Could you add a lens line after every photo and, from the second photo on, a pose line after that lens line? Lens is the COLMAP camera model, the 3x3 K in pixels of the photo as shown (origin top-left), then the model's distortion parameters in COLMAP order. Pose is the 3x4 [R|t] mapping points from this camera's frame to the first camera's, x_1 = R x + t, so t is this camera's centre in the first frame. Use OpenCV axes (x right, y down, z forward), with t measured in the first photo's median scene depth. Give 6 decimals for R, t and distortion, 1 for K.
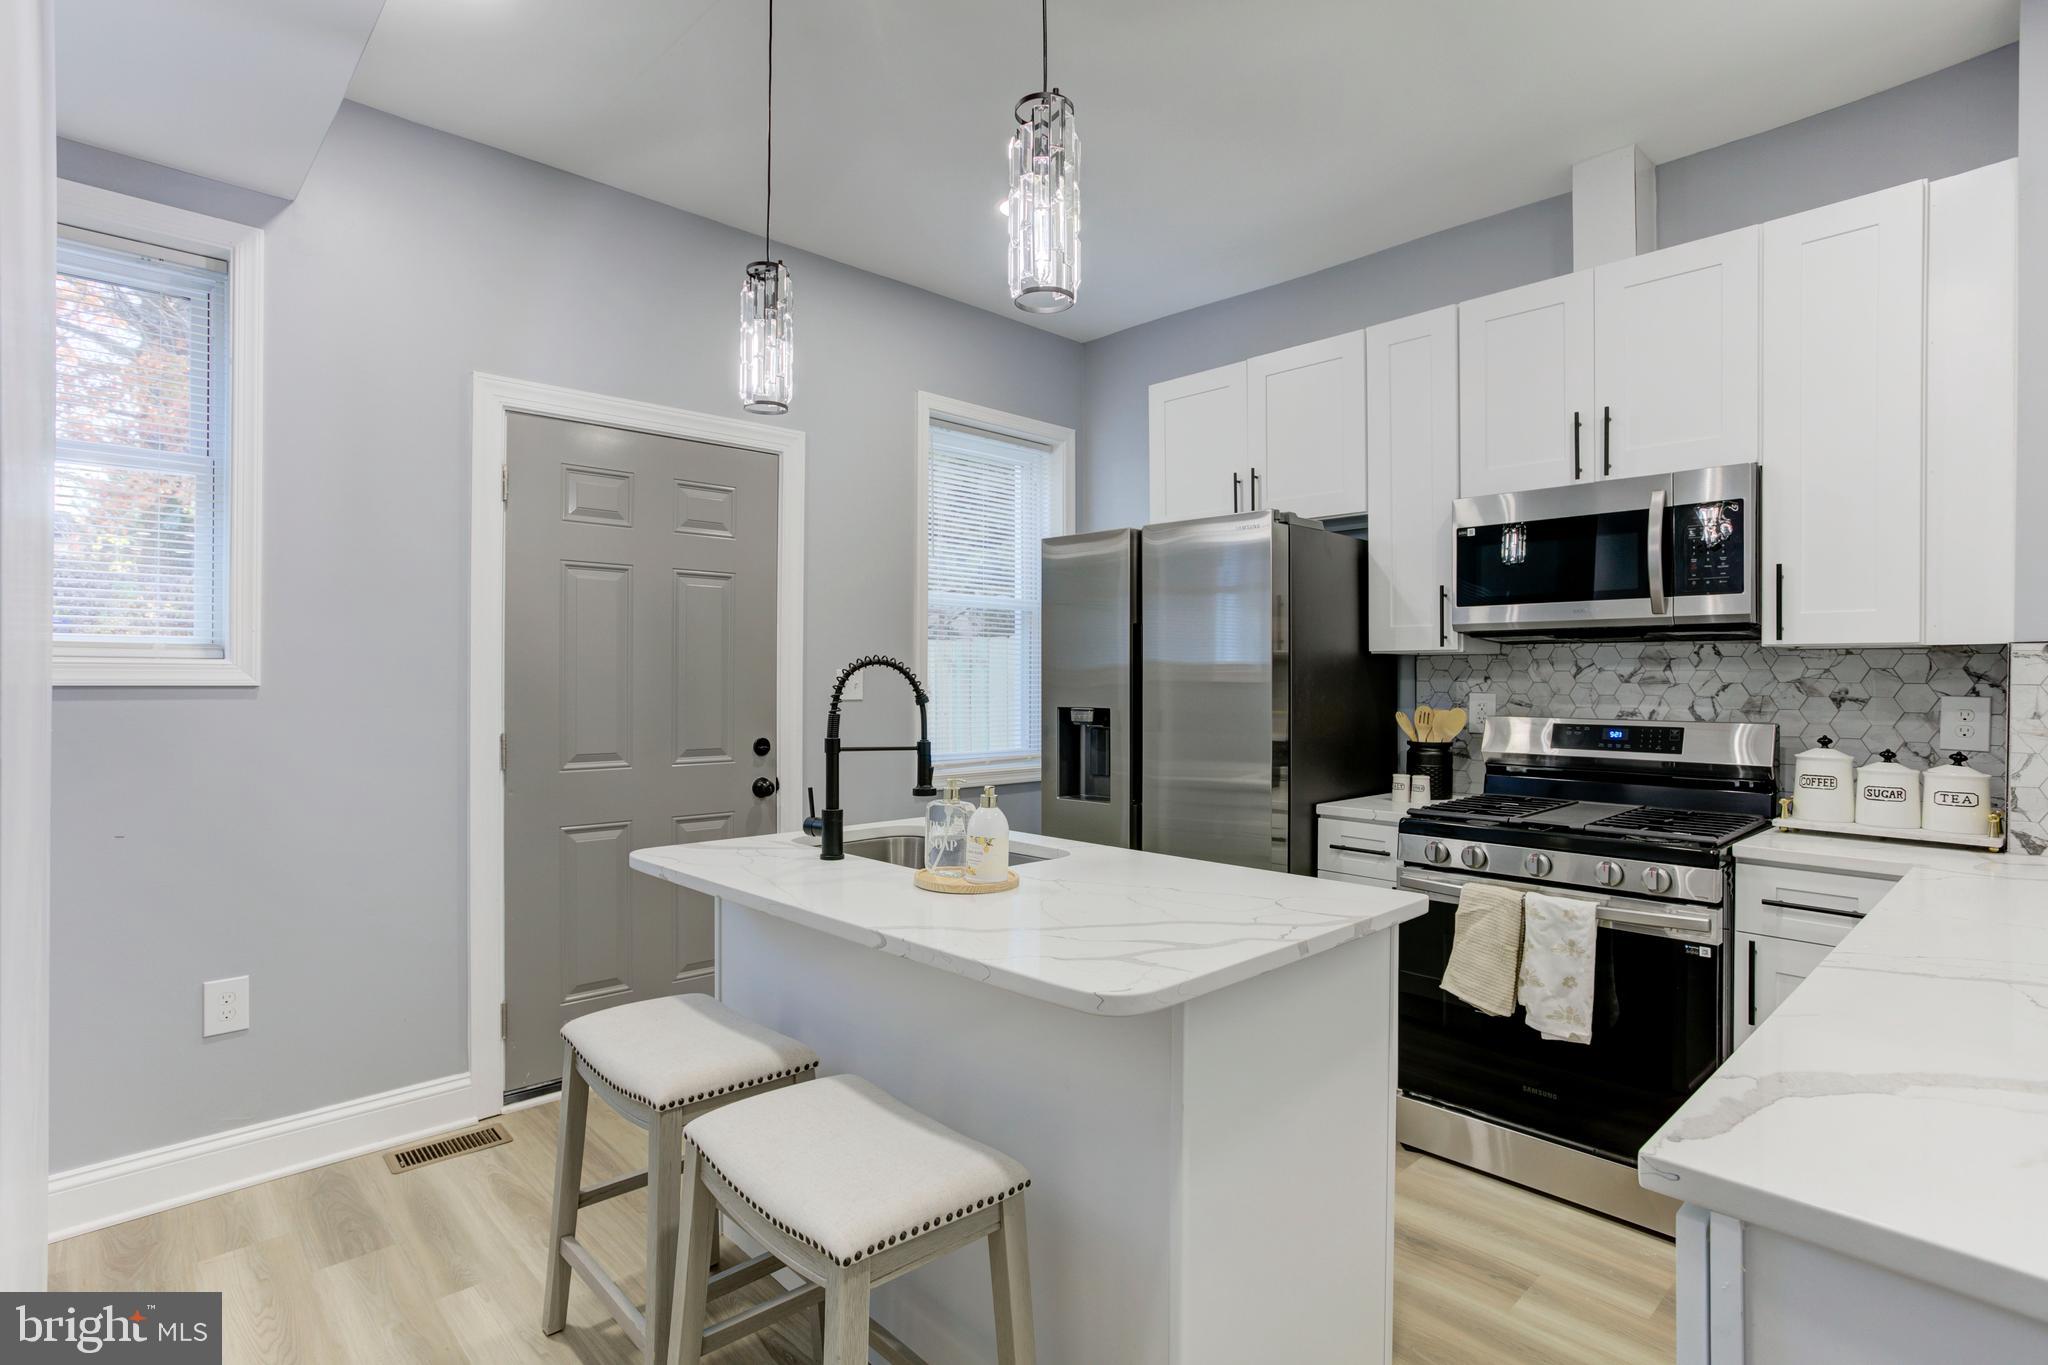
lens RADIAL K [[1014.6, 0, 1007.0], [0, 1014.6, 687.0], [0, 0, 1]] dist [-0.041870, 0.025675]
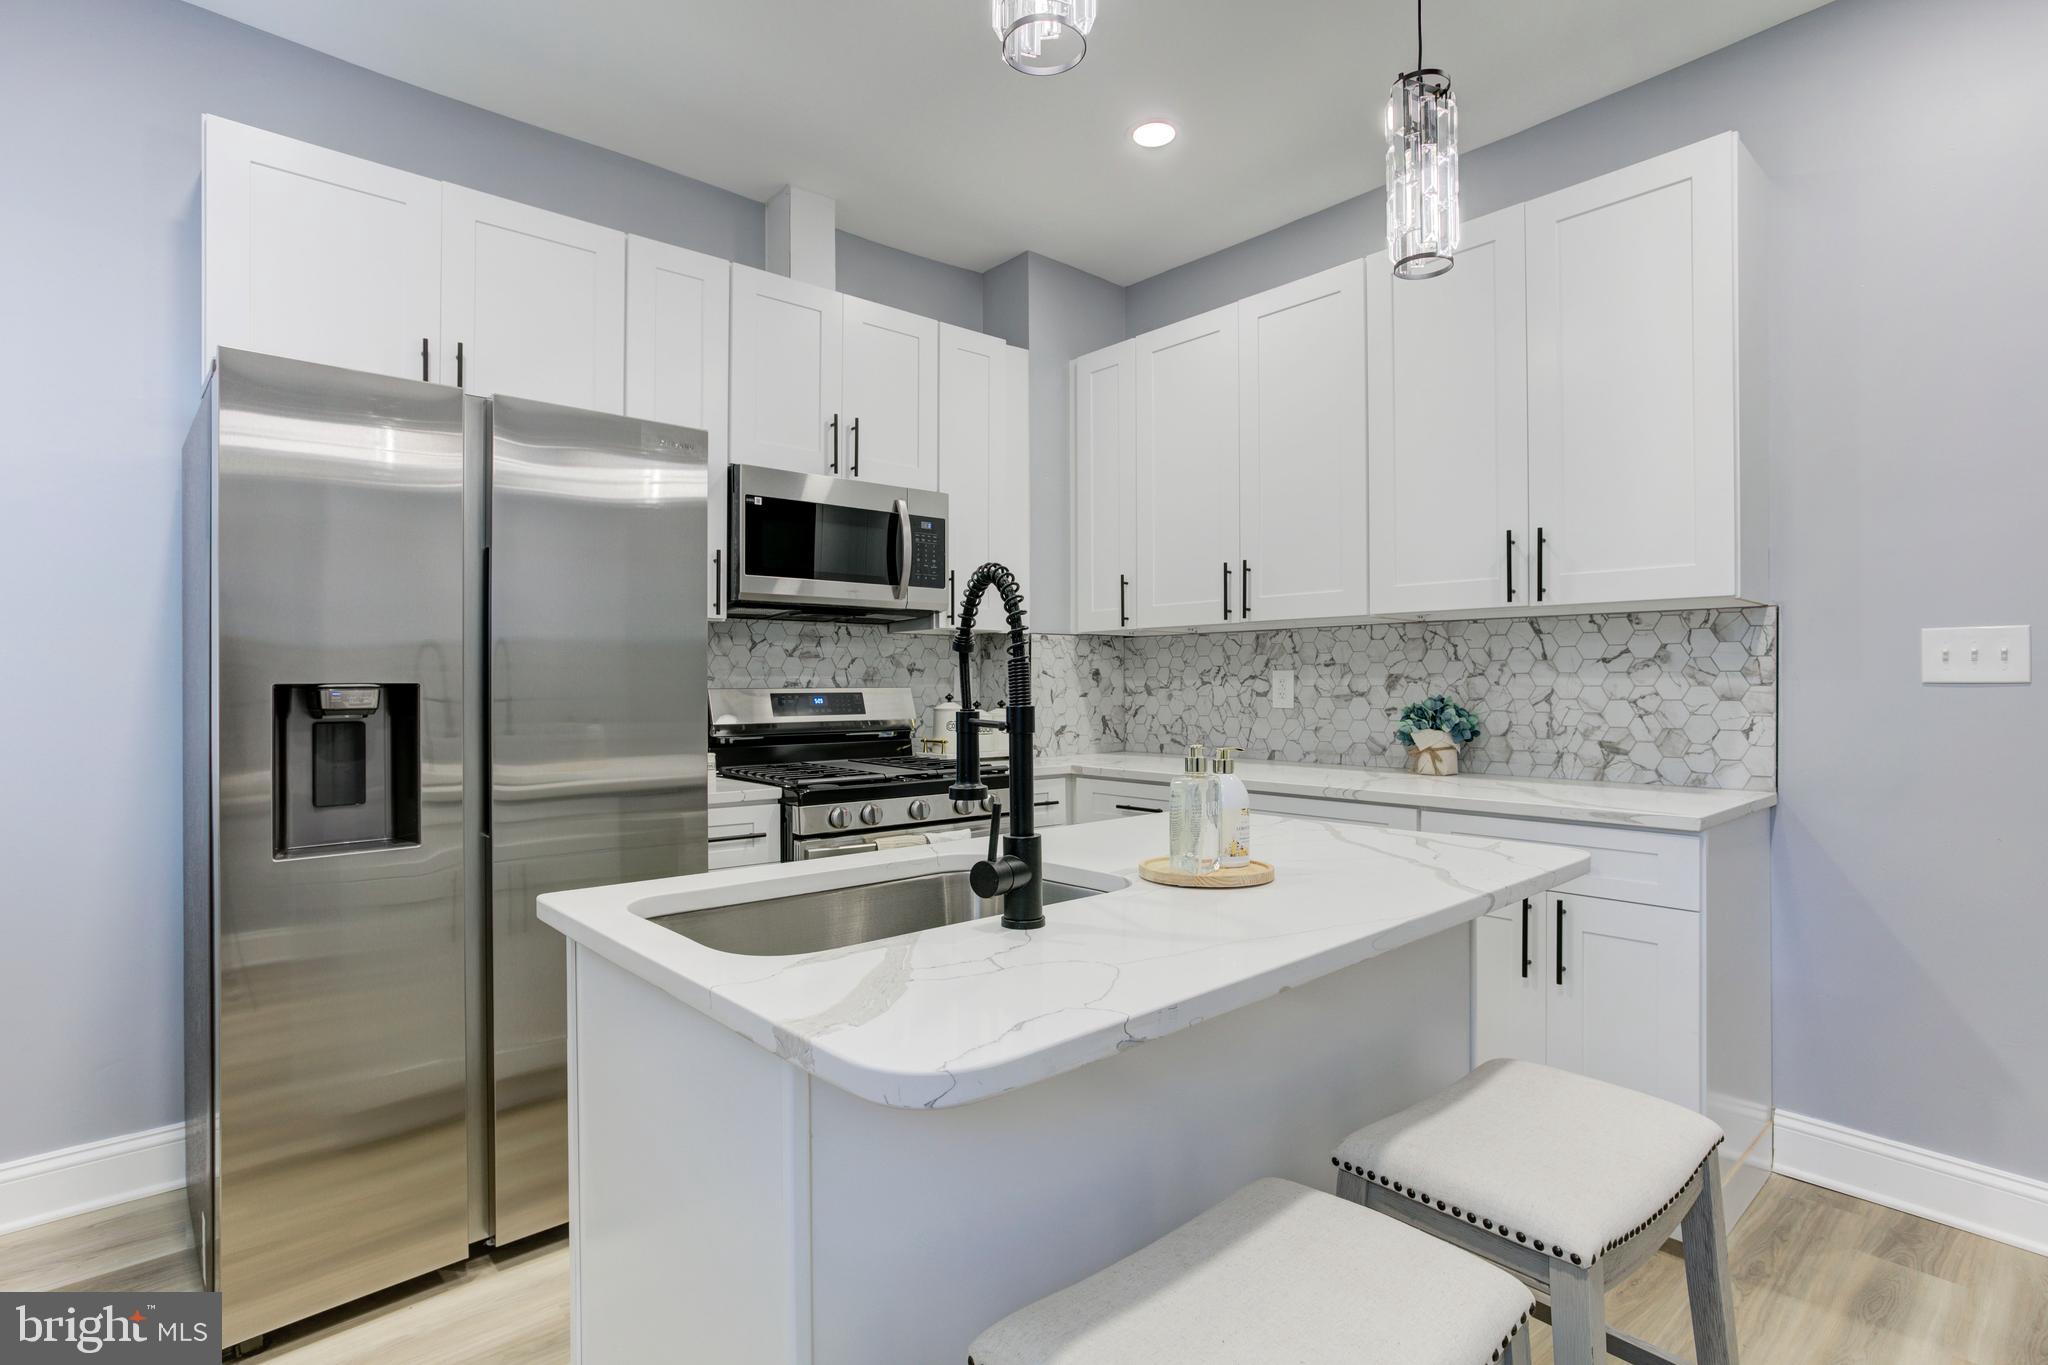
lens RADIAL K [[1022.2, 0, 1008.4], [0, 1022.2, 685.4], [0, 0, 1]] dist [-0.041999, 0.025889]
pose [[0.028790, -0.004977, 0.999573, -0.603462], [0.011465, 0.999923, 0.004648, 0.029434], [-0.999520, 0.011326, 0.028845, 0.819942]]
